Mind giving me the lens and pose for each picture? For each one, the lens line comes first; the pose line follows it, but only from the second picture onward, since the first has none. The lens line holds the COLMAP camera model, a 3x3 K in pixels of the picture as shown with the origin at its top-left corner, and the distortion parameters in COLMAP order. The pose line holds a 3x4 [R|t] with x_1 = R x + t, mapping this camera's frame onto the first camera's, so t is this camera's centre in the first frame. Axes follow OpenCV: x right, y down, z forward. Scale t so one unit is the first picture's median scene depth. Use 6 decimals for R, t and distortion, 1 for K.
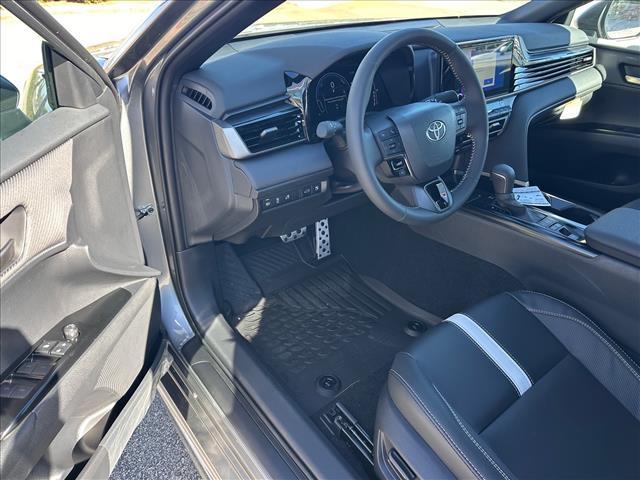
lens RADIAL K [[440.5, 0, 323.2], [0, 440.5, 240.0], [0, 0, 1]] dist [0.028820, -0.004652]
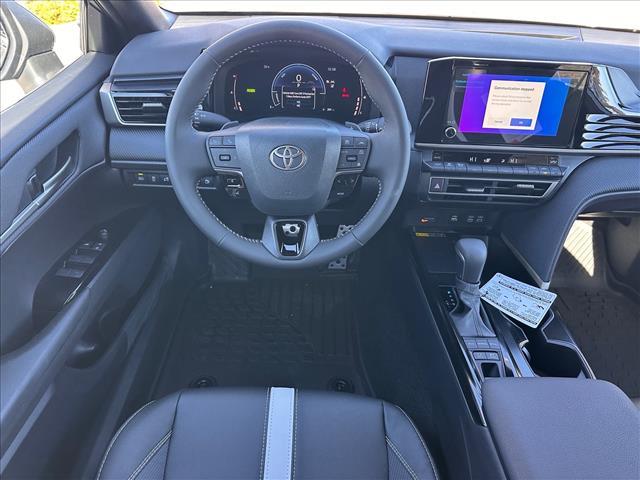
lens RADIAL K [[440.5, 0, 323.2], [0, 440.5, 240.0], [0, 0, 1]] dist [0.028820, -0.004652]
pose [[0.786431, 0.378822, -0.487874, 0.598212], [-0.358946, 0.923079, 0.138143, -0.196031], [0.502677, 0.066481, 0.861914, 0.302217]]
